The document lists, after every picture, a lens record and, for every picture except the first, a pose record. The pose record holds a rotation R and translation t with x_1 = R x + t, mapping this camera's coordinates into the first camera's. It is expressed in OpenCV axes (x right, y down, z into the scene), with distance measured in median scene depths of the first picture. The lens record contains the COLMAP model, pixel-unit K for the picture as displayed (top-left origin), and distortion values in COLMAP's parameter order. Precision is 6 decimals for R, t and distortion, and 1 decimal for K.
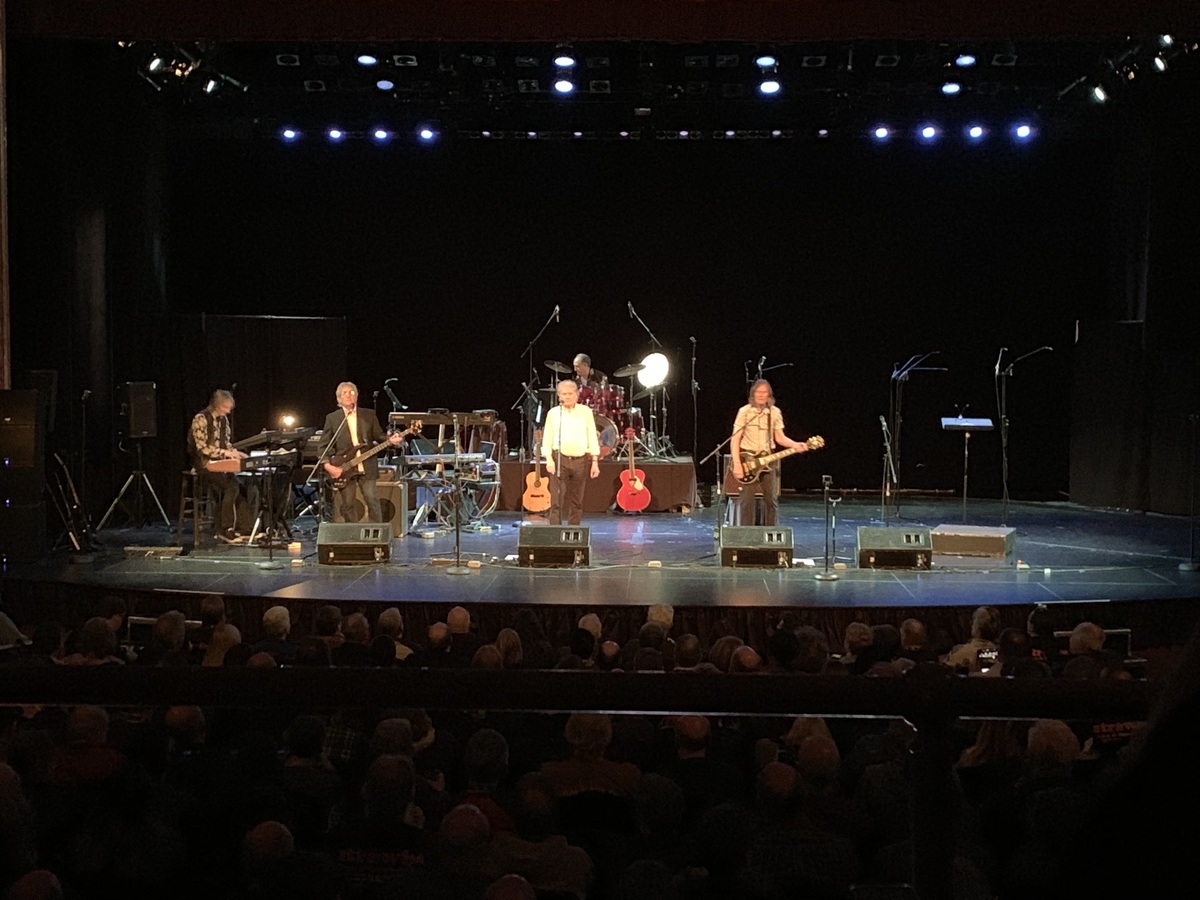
lens RADIAL K [[1969.3, 0, 593.1], [0, 1969.3, 445.7], [0, 0, 1]] dist [0.196415, 0.000000]
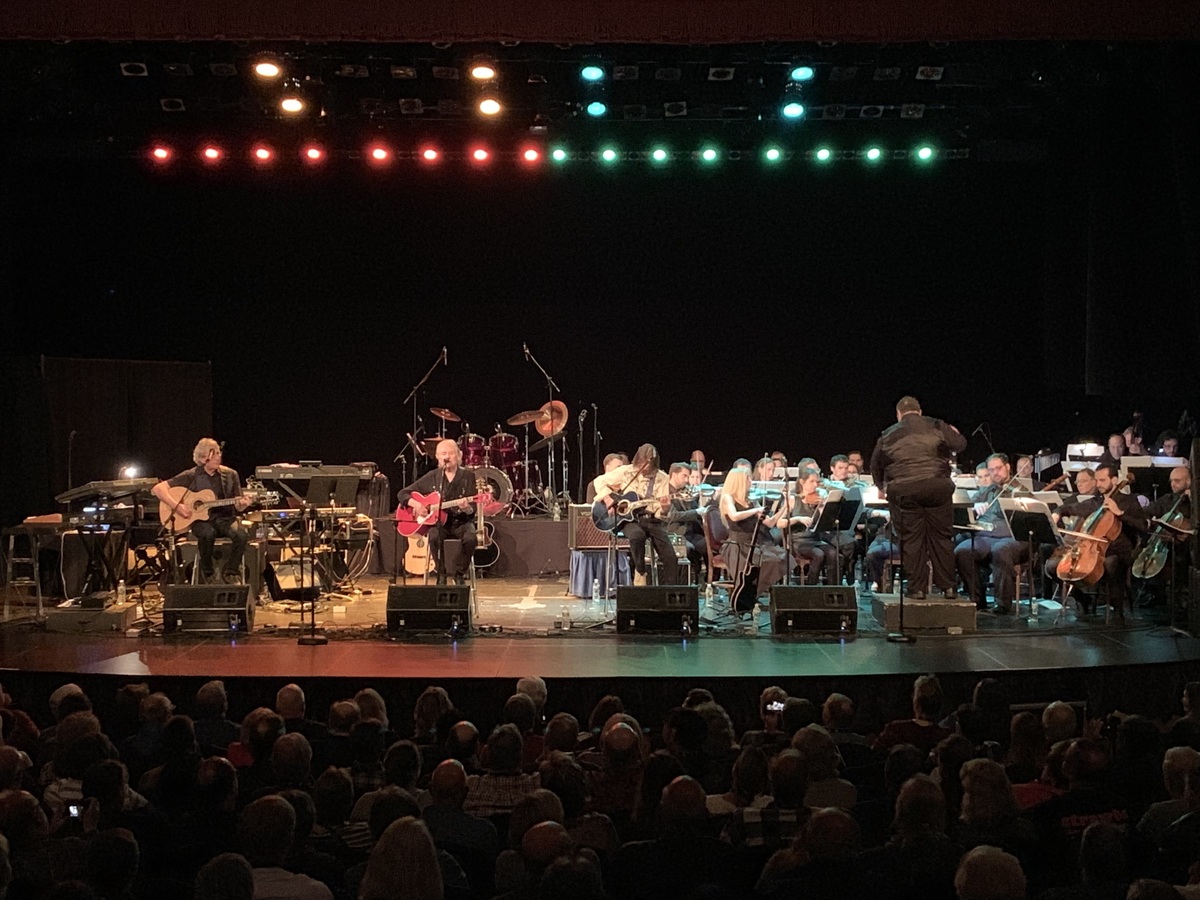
lens RADIAL K [[1969.3, 0, 594.4], [0, 1969.3, 453.3], [0, 0, 1]] dist [0.196415, 0.000000]
pose [[0.999241, -0.004241, 0.038715, 0.017405], [0.005537, 0.999425, -0.033437, 0.009429], [-0.038551, 0.033626, 0.998691, 0.104540]]
